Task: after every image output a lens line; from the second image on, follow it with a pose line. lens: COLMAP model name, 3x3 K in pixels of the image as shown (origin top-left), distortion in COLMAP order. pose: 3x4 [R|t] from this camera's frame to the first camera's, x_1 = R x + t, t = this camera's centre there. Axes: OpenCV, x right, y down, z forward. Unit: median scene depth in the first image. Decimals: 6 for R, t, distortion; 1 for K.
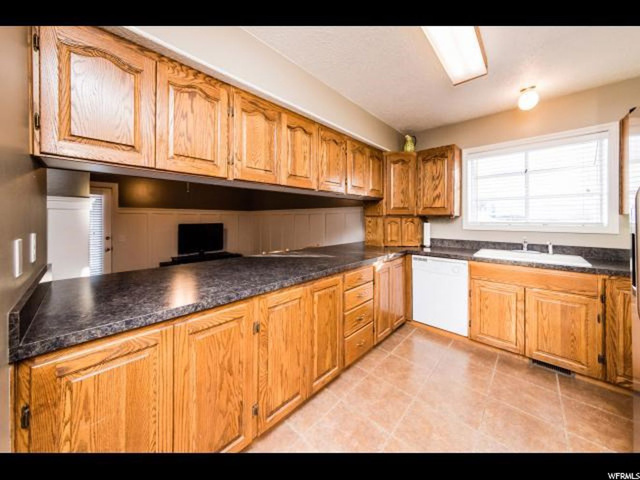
lens RADIAL K [[238.9, 0, 297.3], [0, 238.9, 218.1], [0, 0, 1]] dist [0.000790, 0.000134]
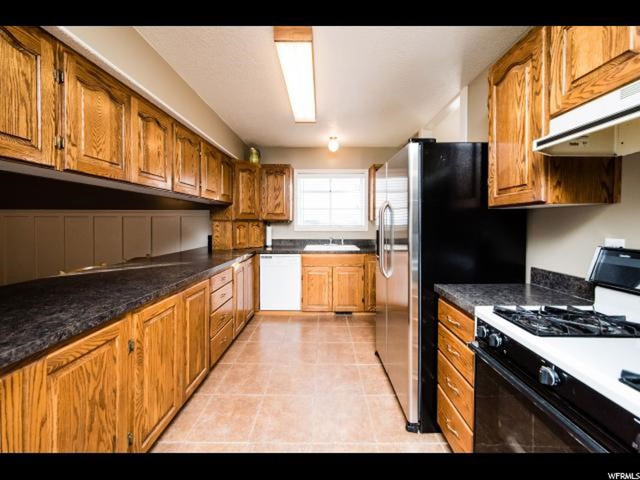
lens RADIAL K [[248.7, 0, 320.7], [0, 248.7, 228.0], [0, 0, 1]] dist [-0.000201, -0.000023]
pose [[0.718423, -0.014756, 0.695450, -0.193469], [-0.000792, 0.999757, 0.022031, 0.000340], [-0.695606, -0.016379, 0.718236, -0.088201]]
